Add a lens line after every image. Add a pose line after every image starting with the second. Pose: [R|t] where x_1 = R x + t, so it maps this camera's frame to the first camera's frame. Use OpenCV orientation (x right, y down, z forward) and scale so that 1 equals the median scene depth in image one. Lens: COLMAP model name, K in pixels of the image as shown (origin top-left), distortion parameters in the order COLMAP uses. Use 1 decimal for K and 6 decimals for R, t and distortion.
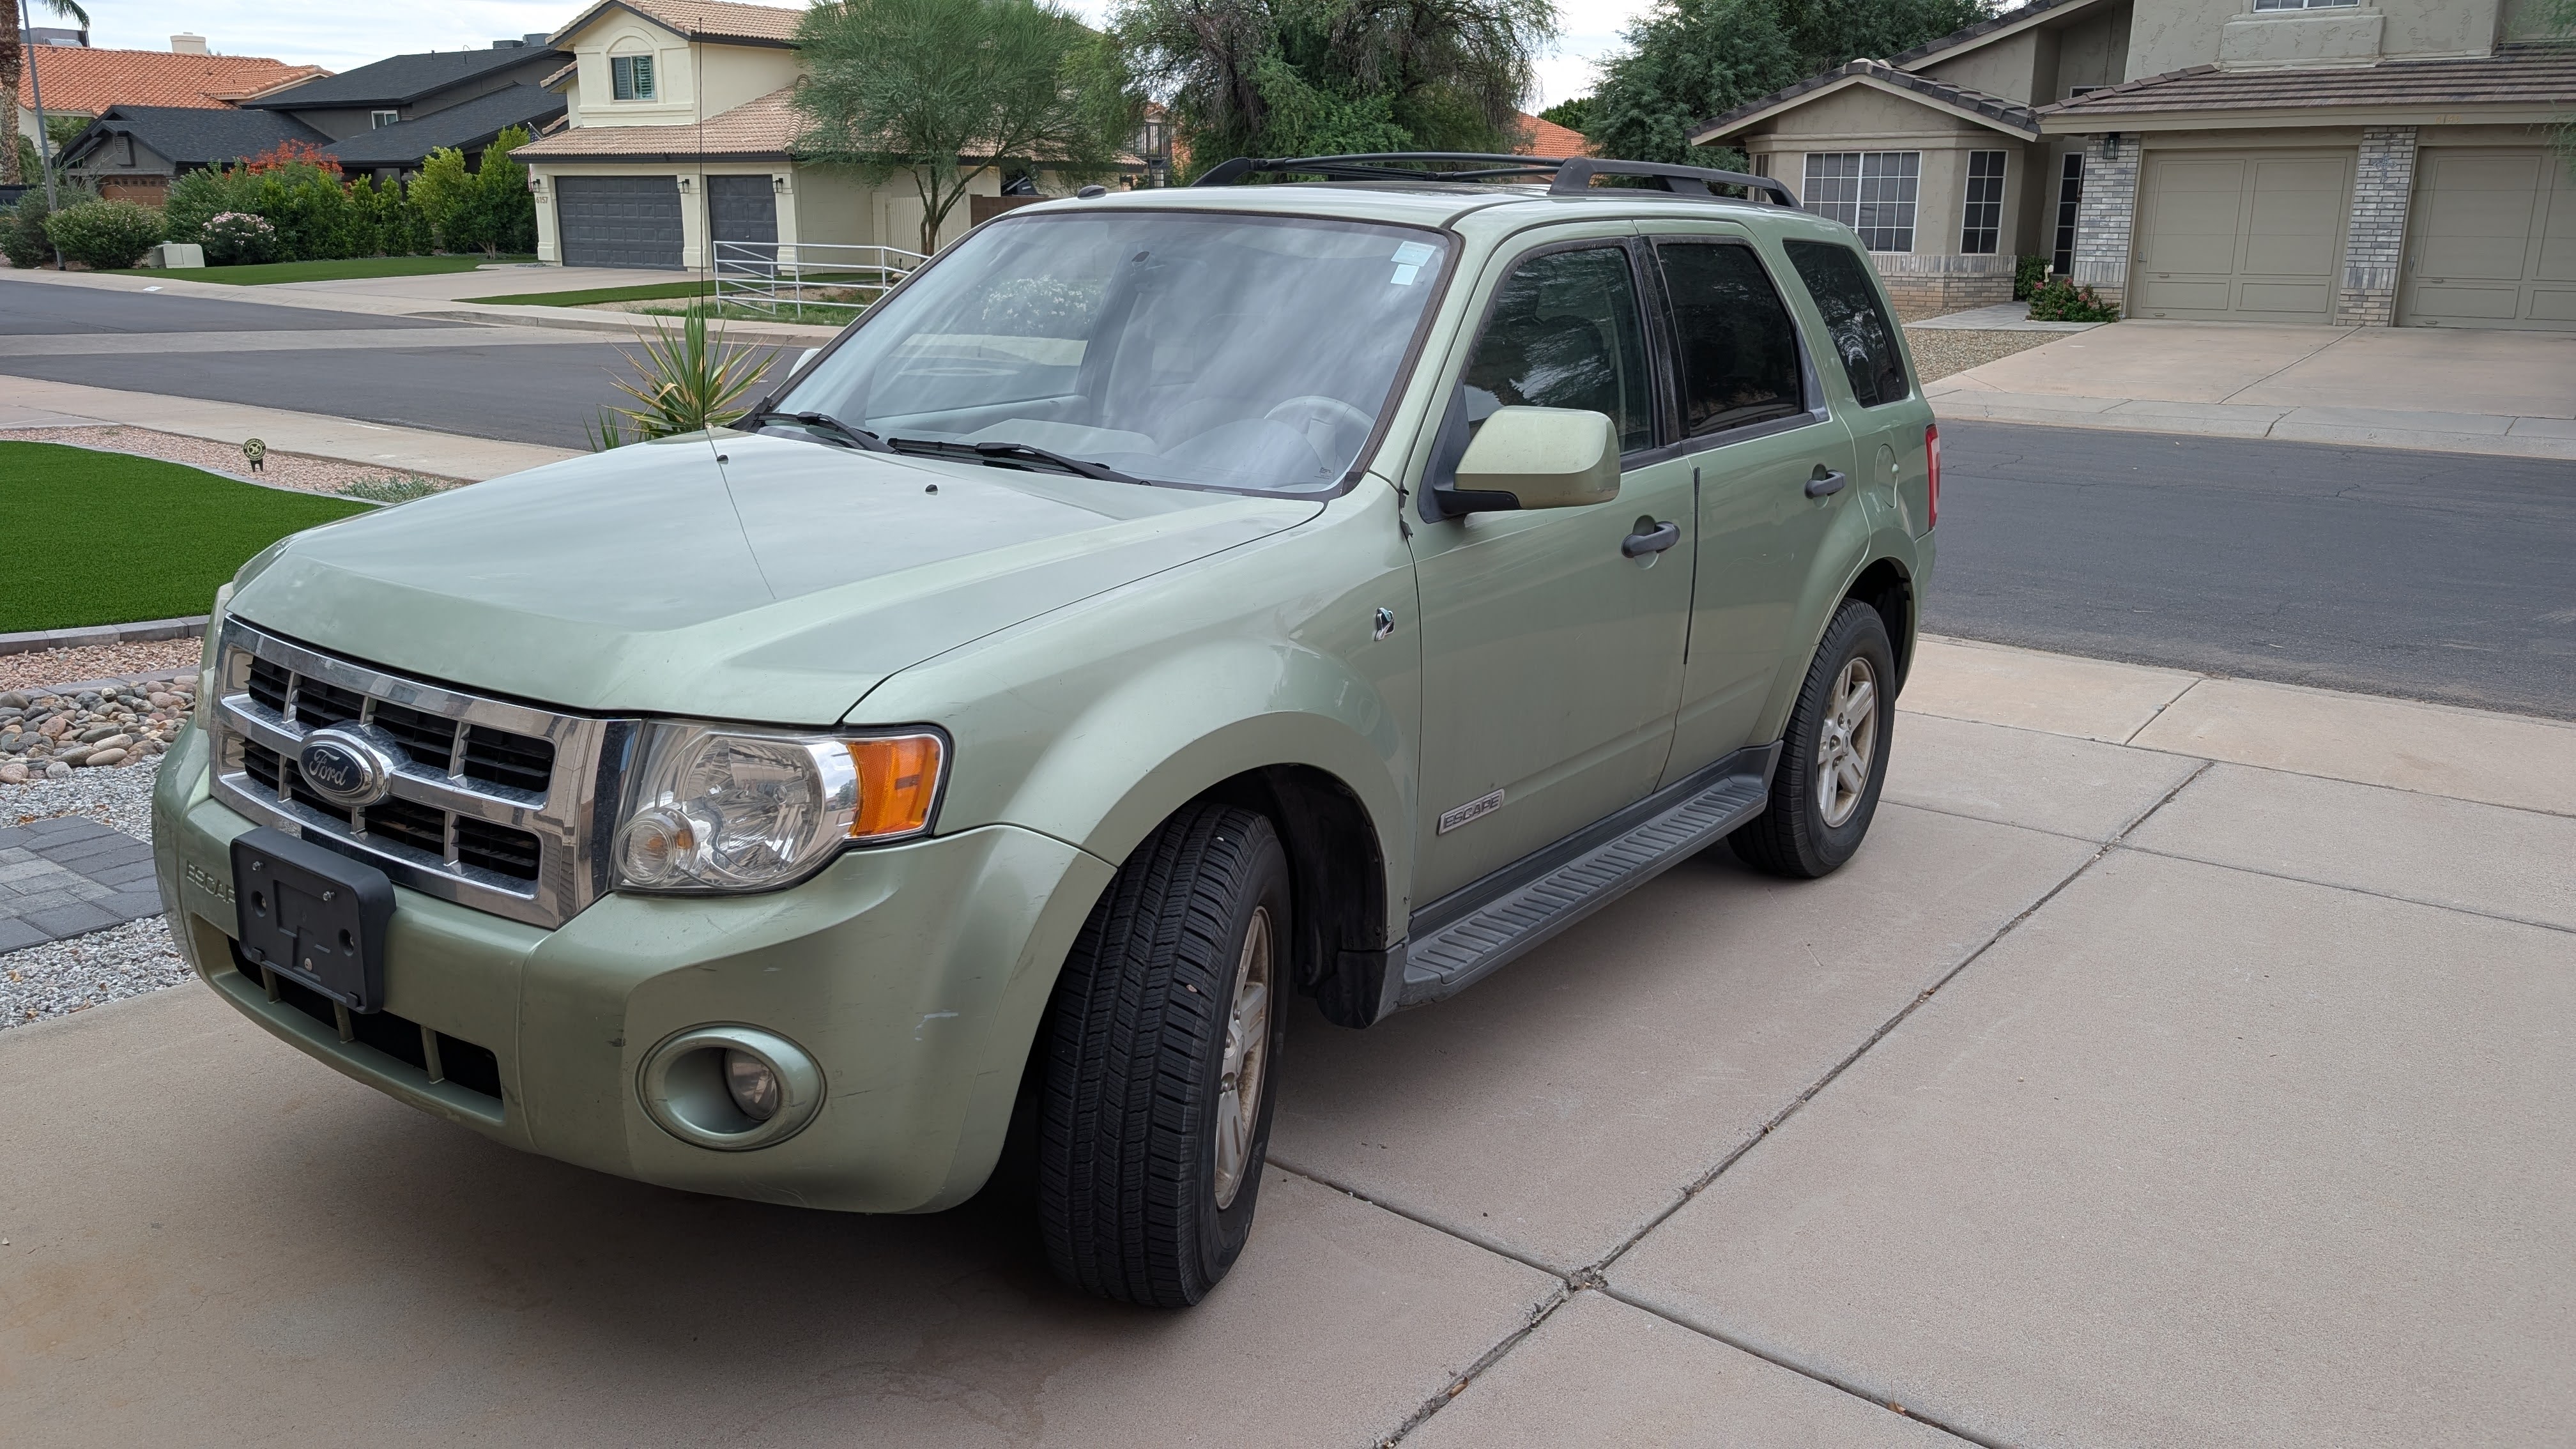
lens RADIAL K [[1877.4, 0, 1288.0], [0, 1877.4, 724.5], [0, 0, 1]] dist [0.002139, 0.000346]
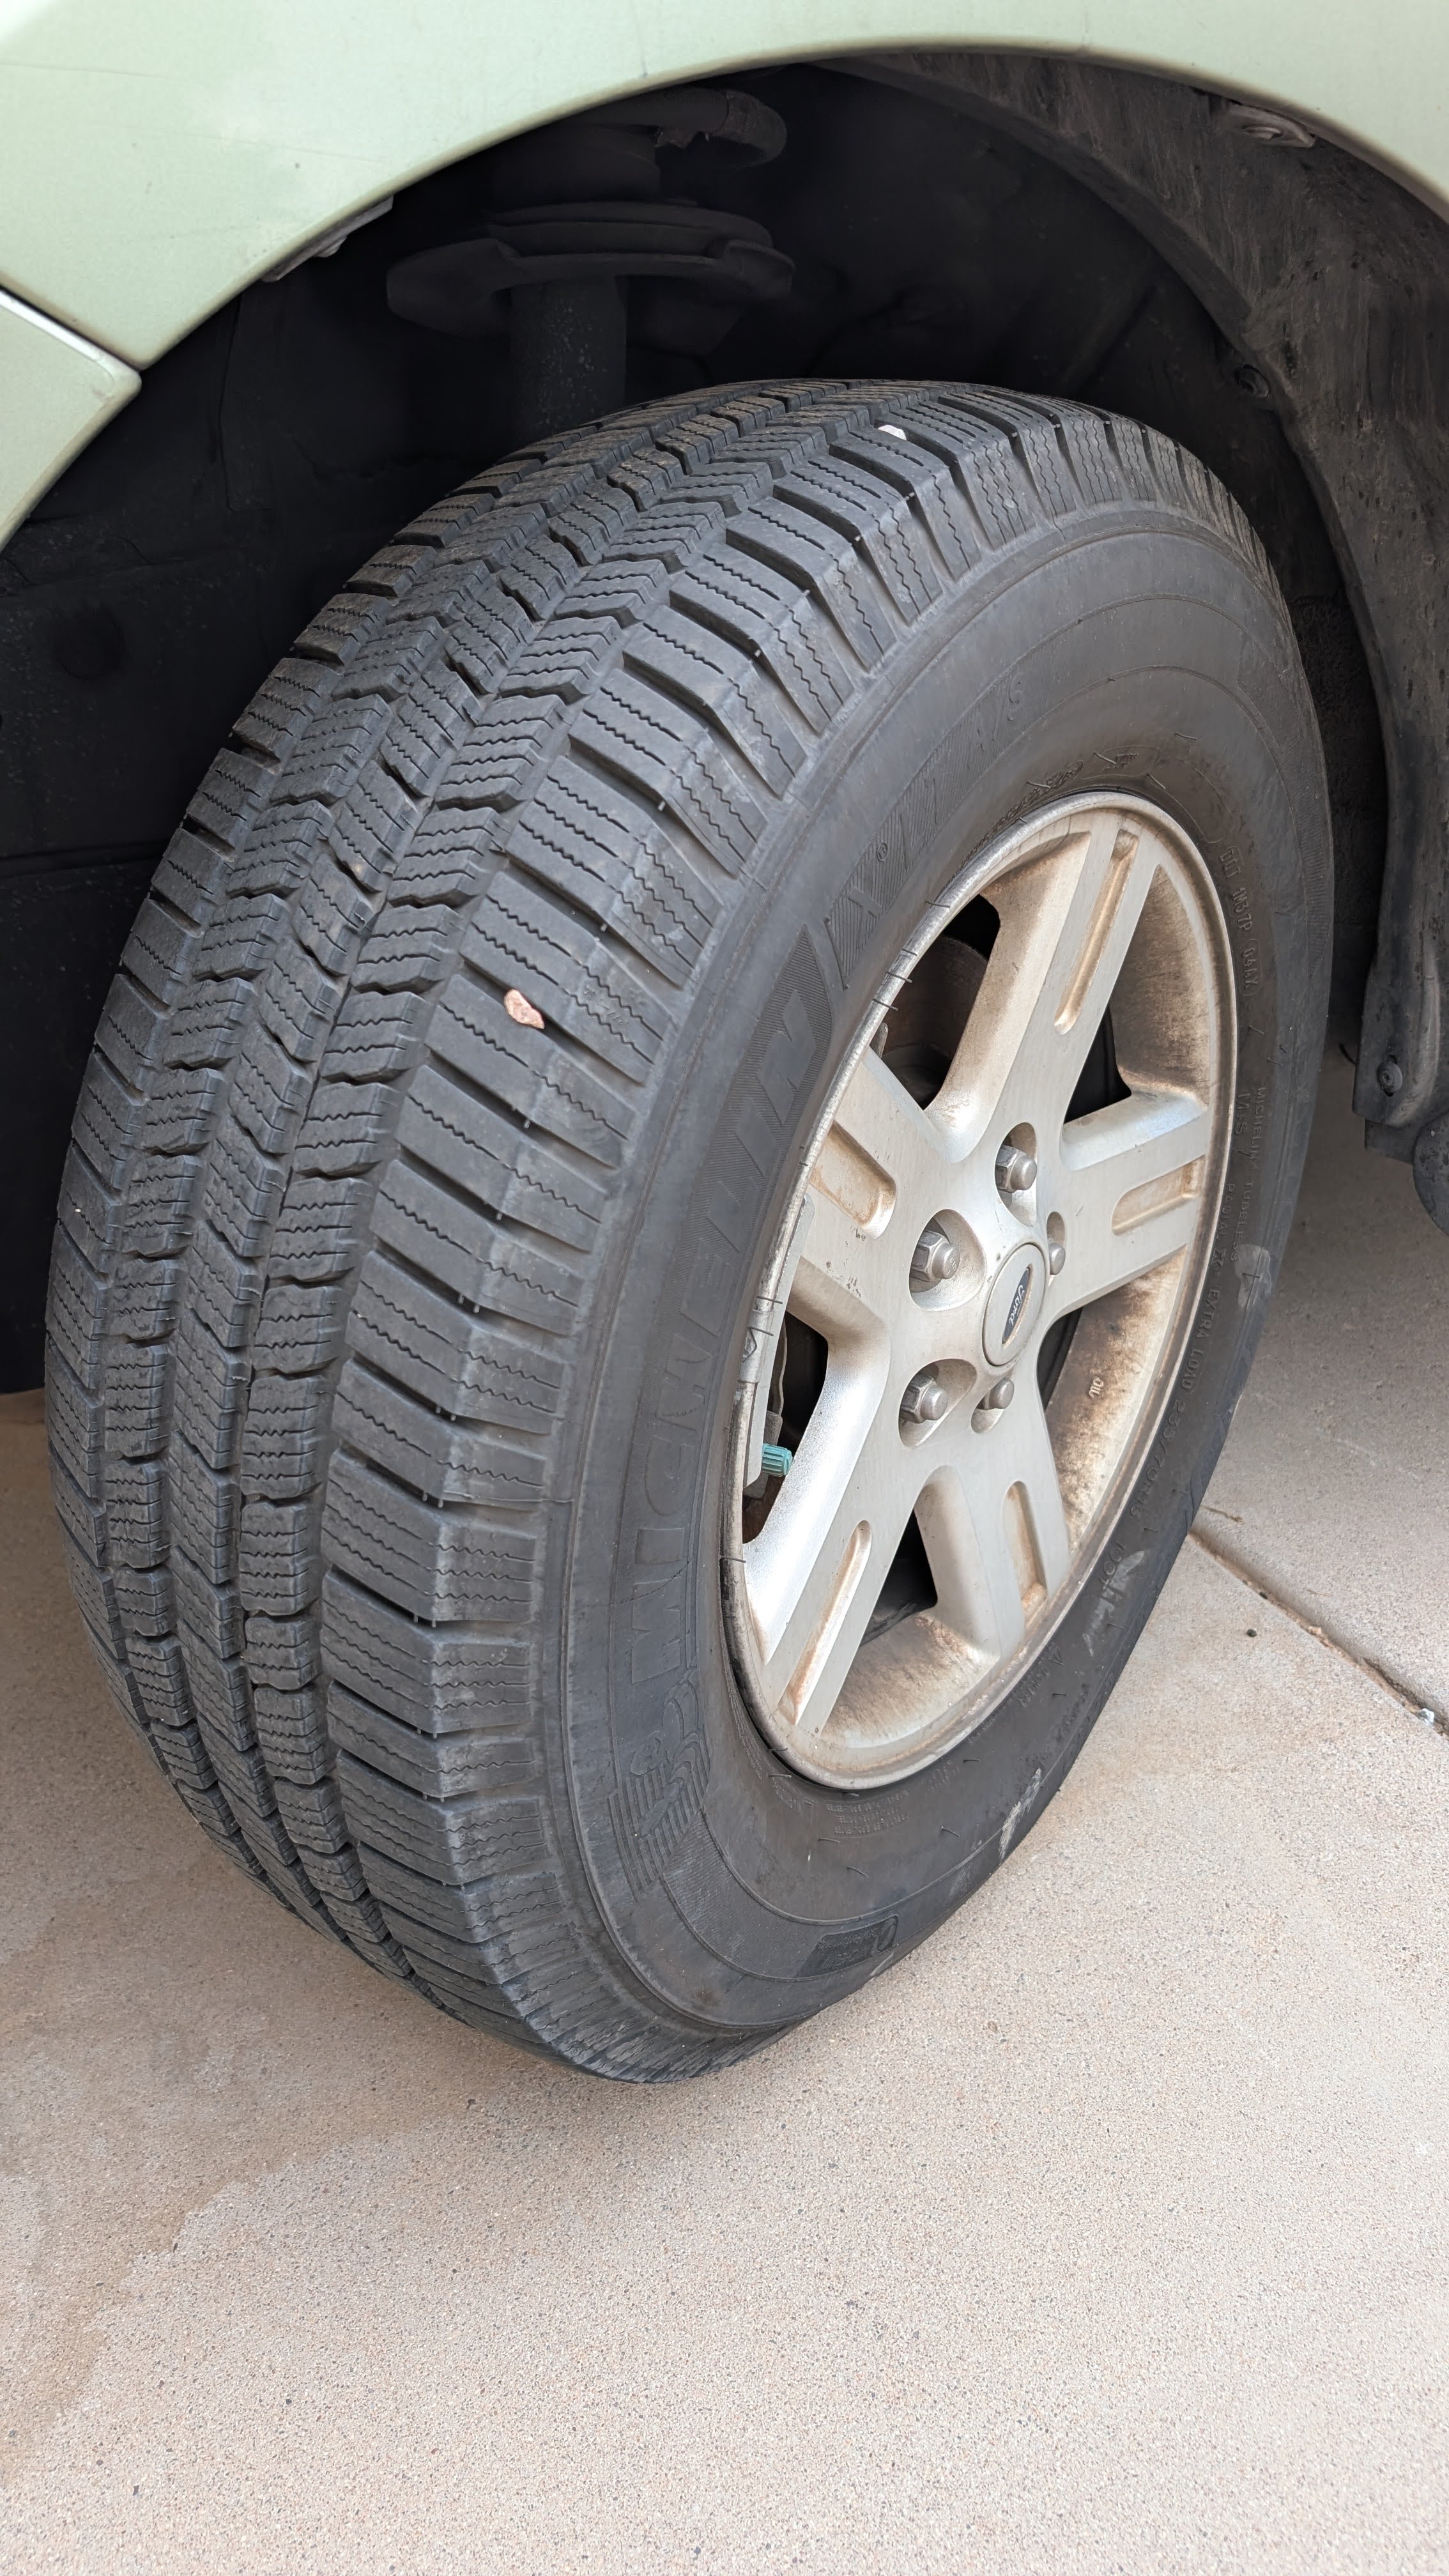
lens RADIAL K [[1877.4, 0, 724.5], [0, 1877.4, 1288.0], [0, 0, 1]] dist [0.002139, 0.000346]
pose [[0.895270, 0.146343, -0.420803, 0.054372], [-0.050134, 0.971606, 0.231233, 0.099599], [0.442694, -0.185919, 0.877186, 0.670907]]
